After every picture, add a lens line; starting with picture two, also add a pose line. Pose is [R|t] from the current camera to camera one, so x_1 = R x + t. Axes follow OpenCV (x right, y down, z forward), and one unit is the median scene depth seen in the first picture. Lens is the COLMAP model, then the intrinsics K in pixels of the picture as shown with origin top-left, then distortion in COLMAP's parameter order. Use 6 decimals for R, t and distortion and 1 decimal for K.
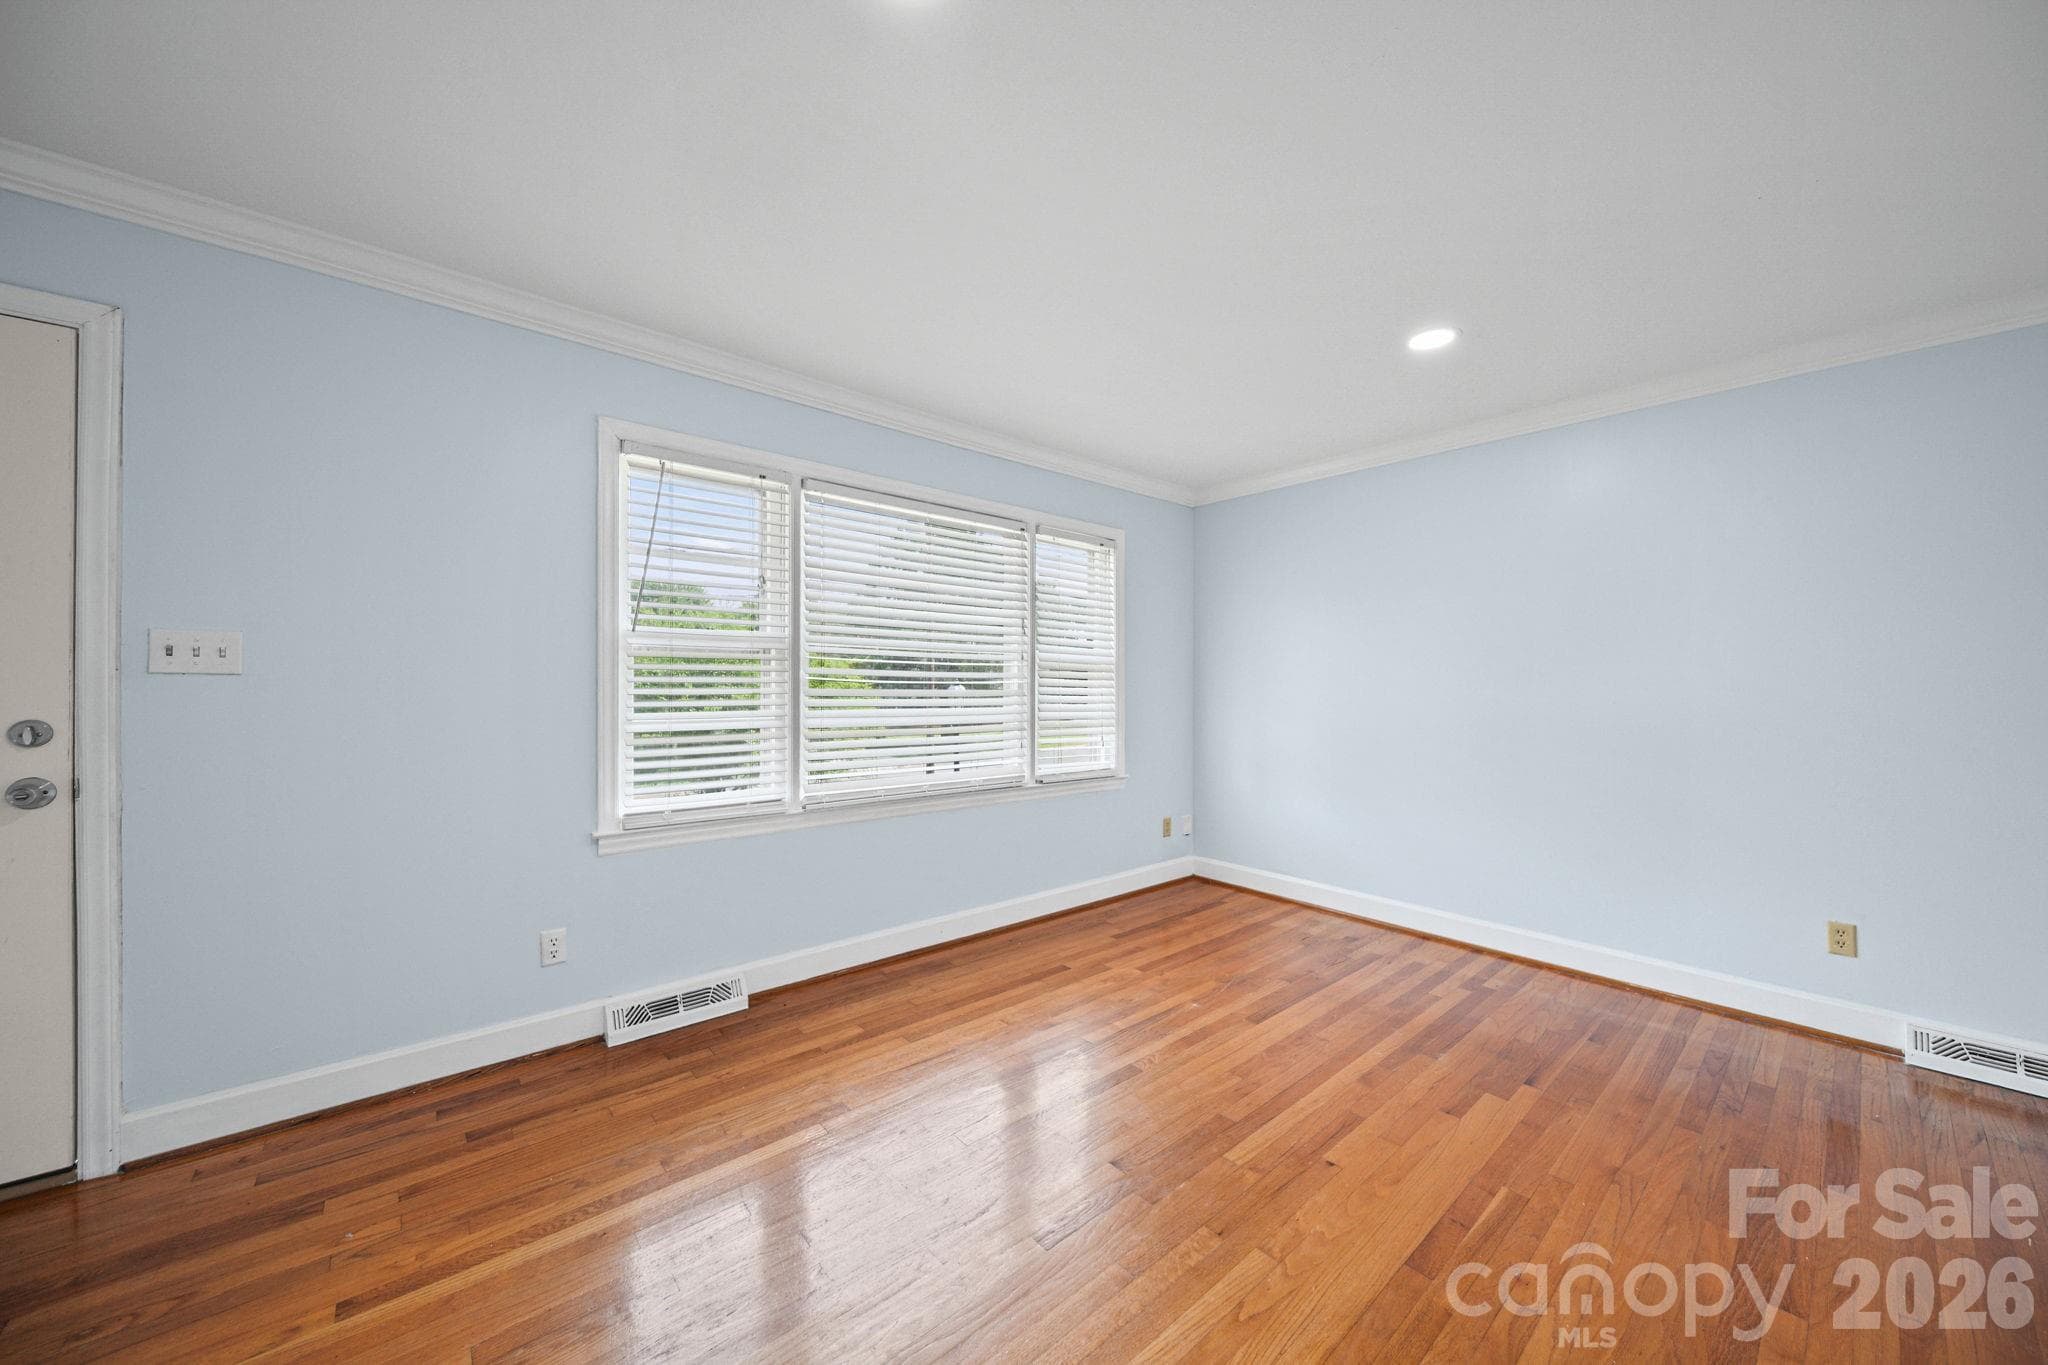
lens RADIAL K [[752.0, 0, 1037.4], [0, 752.0, 688.8], [0, 0, 1]] dist [-0.002261, -0.000009]
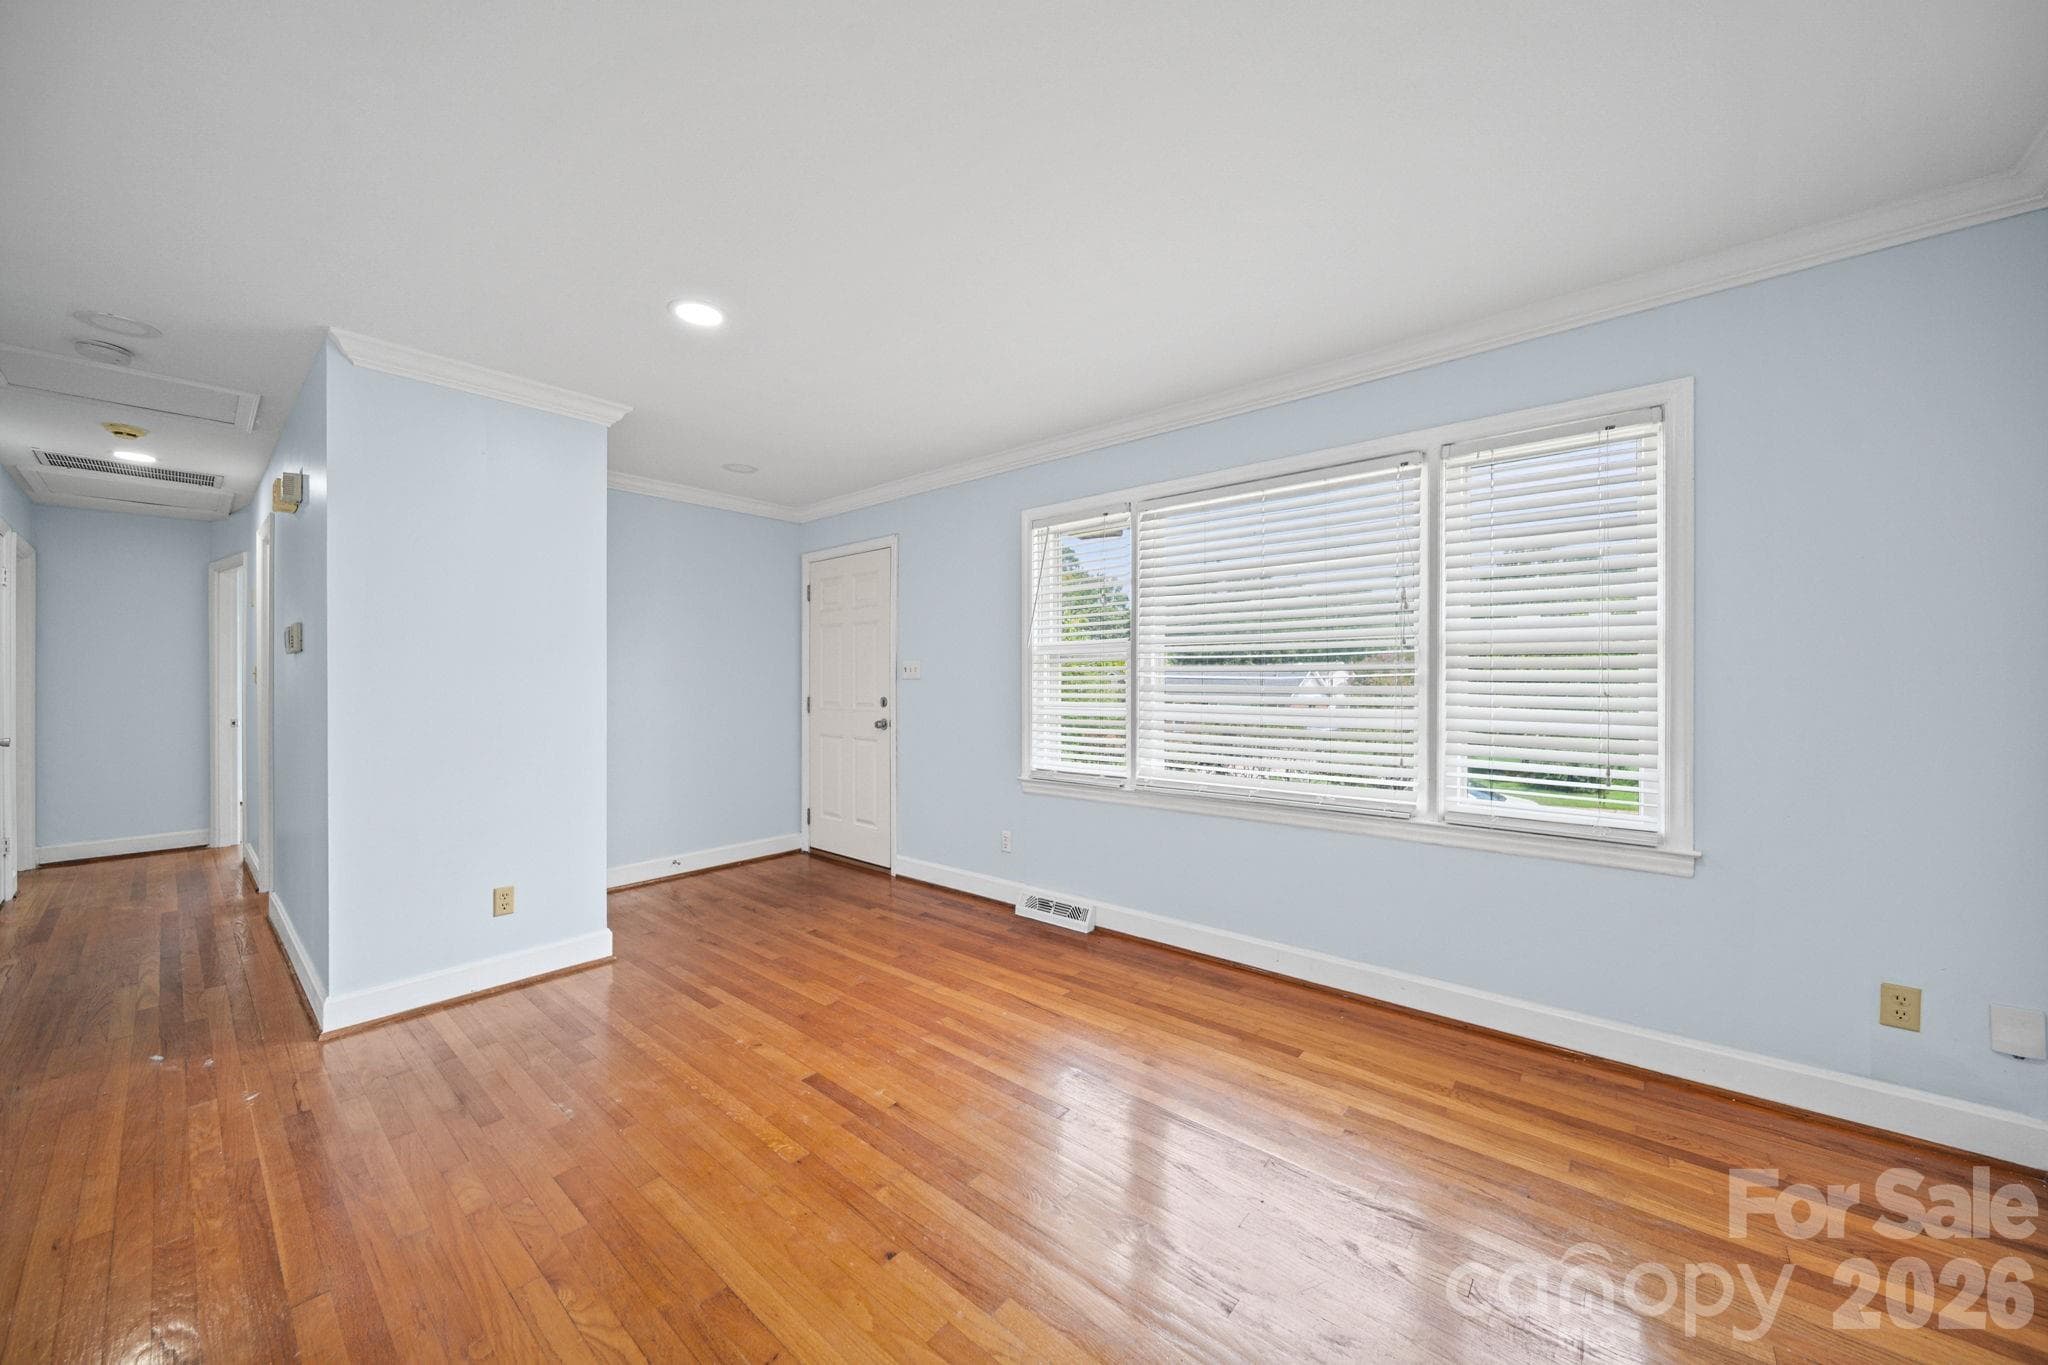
lens RADIAL K [[752.0, 0, 1037.4], [0, 752.0, 688.8], [0, 0, 1]] dist [-0.002261, -0.000009]
pose [[0.125529, 0.003202, -0.992085, 0.874660], [-0.000708, 0.999995, 0.003138, 0.002810], [0.992090, 0.000309, 0.125531, 0.751372]]
